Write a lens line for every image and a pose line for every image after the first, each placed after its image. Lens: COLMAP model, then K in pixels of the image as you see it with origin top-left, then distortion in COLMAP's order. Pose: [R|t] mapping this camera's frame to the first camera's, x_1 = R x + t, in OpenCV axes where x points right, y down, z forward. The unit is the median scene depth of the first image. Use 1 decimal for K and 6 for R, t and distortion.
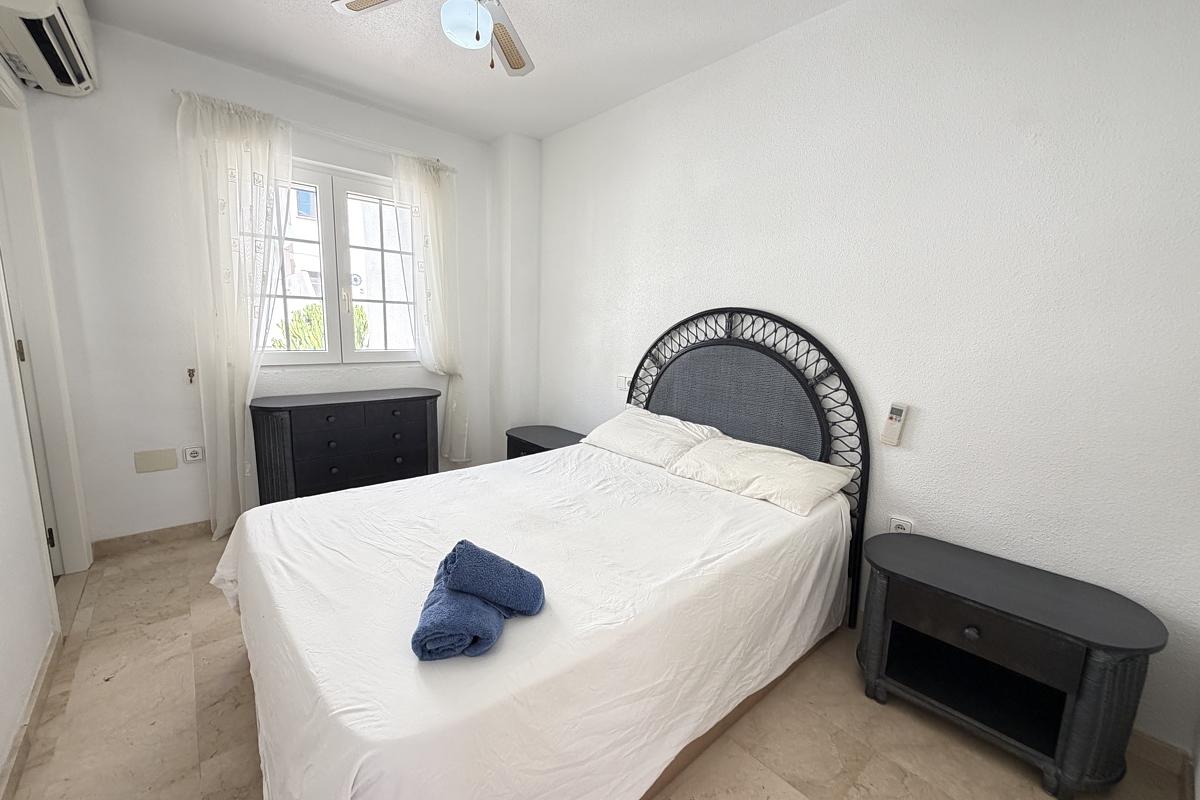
lens RADIAL K [[479.2, 0, 597.9], [0, 479.2, 401.8], [0, 0, 1]] dist [0.000750, 0.000078]
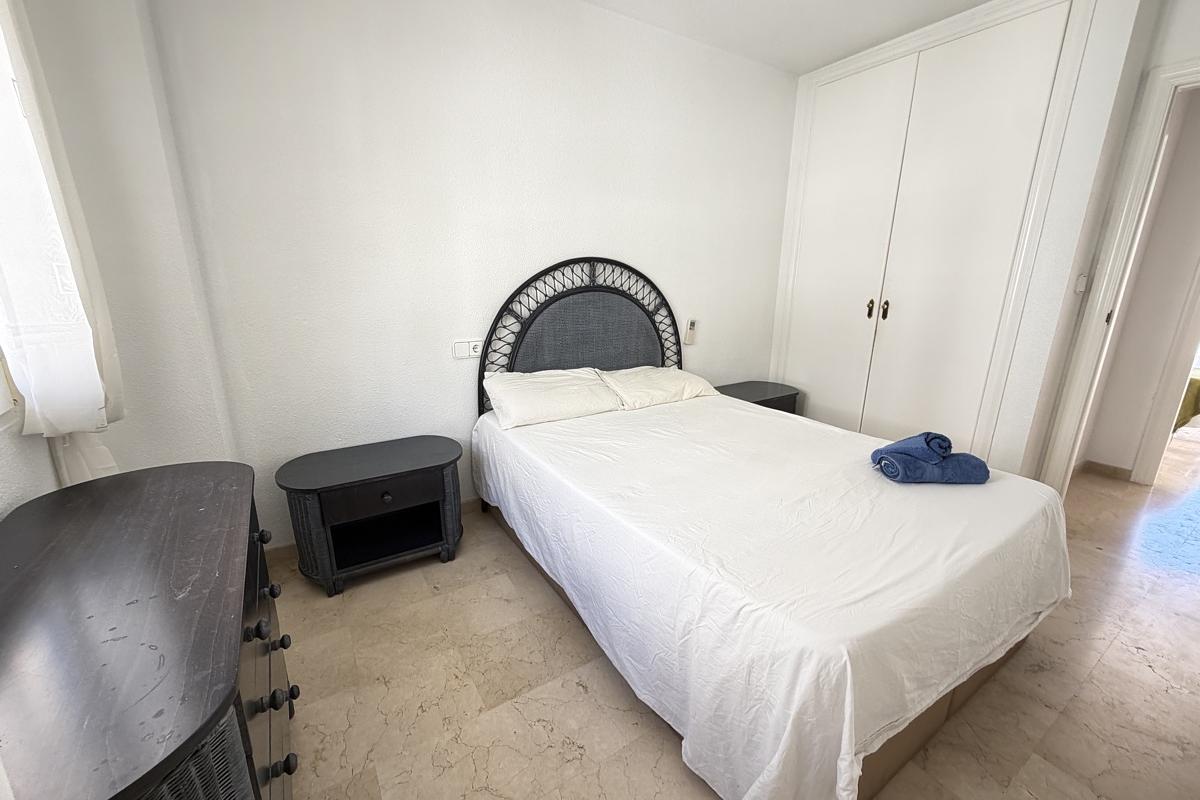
lens RADIAL K [[479.2, 0, 597.9], [0, 479.2, 401.8], [0, 0, 1]] dist [0.000750, 0.000078]
pose [[0.152773, -0.284299, 0.946485, -0.881639], [0.147963, 0.953513, 0.262527, -0.169114], [-0.977122, 0.099938, 0.187737, 0.825670]]
